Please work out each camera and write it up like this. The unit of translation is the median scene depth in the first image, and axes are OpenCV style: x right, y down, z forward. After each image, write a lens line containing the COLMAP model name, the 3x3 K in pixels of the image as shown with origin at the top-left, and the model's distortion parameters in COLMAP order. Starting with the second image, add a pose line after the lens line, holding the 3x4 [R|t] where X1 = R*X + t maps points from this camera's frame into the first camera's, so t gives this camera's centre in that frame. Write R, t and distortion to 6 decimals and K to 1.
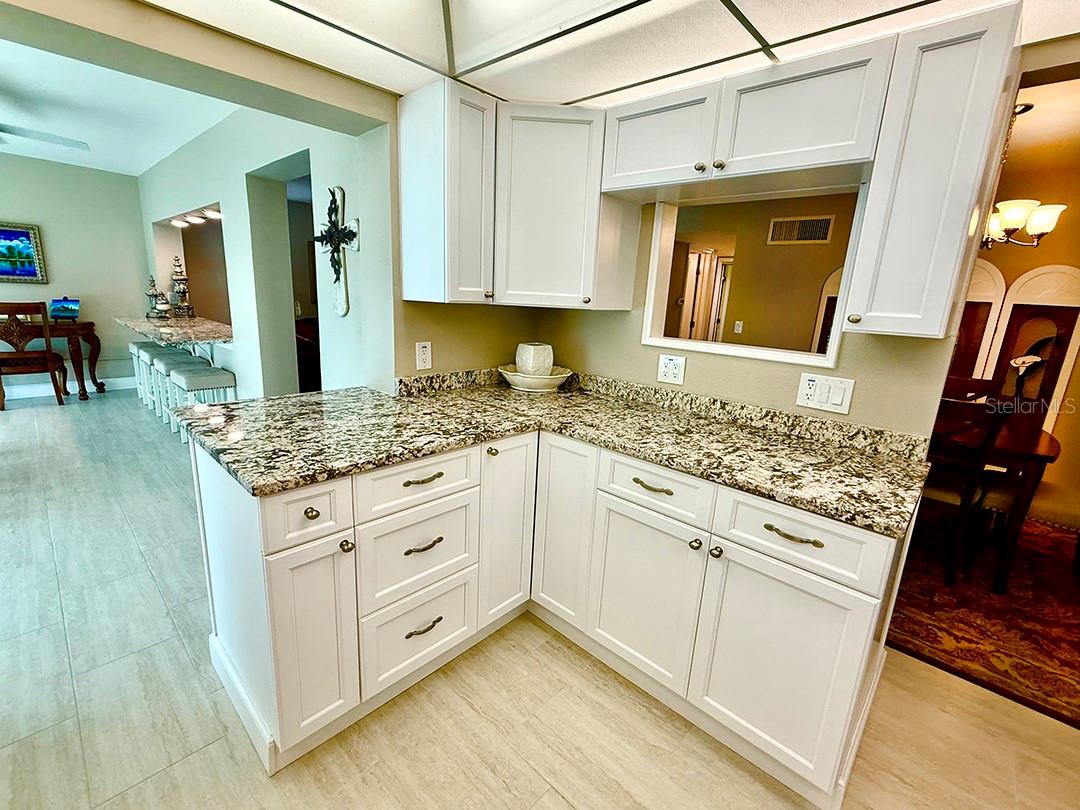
lens RADIAL K [[491.5, 0, 514.7], [0, 491.5, 395.2], [0, 0, 1]] dist [0.000024, 0.000123]
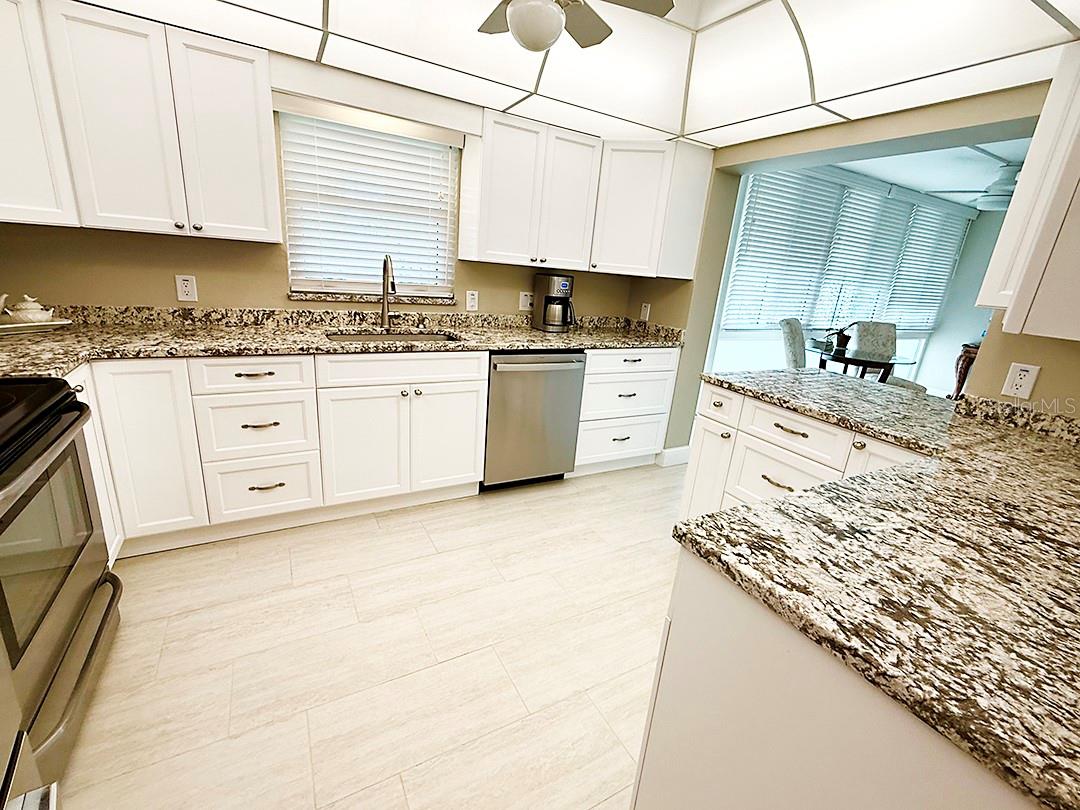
lens RADIAL K [[458.0, 0, 549.7], [0, 458.0, 400.4], [0, 0, 1]] dist [0.001872, -0.000317]
pose [[-0.274778, 0.204384, -0.939534, 1.090471], [-0.296699, 0.911438, 0.285045, -0.051713], [0.914586, 0.357083, -0.189802, 0.632321]]
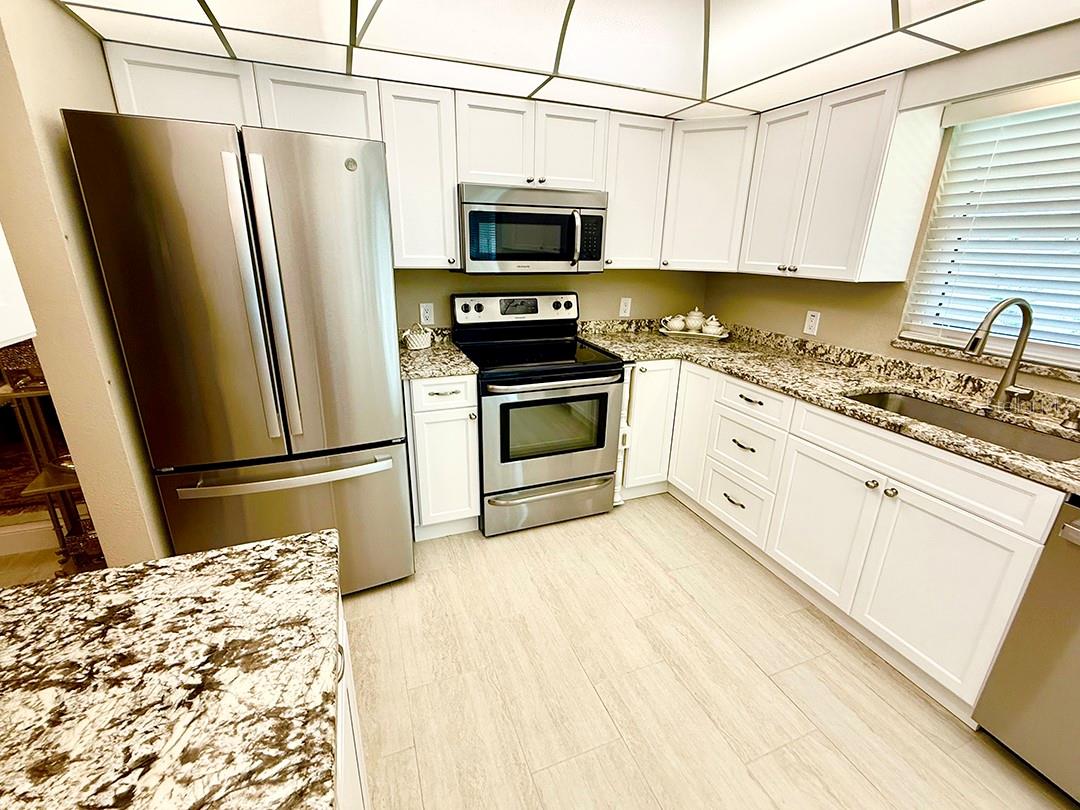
lens RADIAL K [[469.0, 0, 540.0], [0, 469.0, 405.0], [0, 0, 1]] dist [-0.002182, 0.000273]
pose [[-0.914694, -0.201964, 0.350064, 0.153057], [0.010973, 0.853450, 0.521059, -0.253030], [-0.403997, 0.480451, -0.778430, 1.002474]]
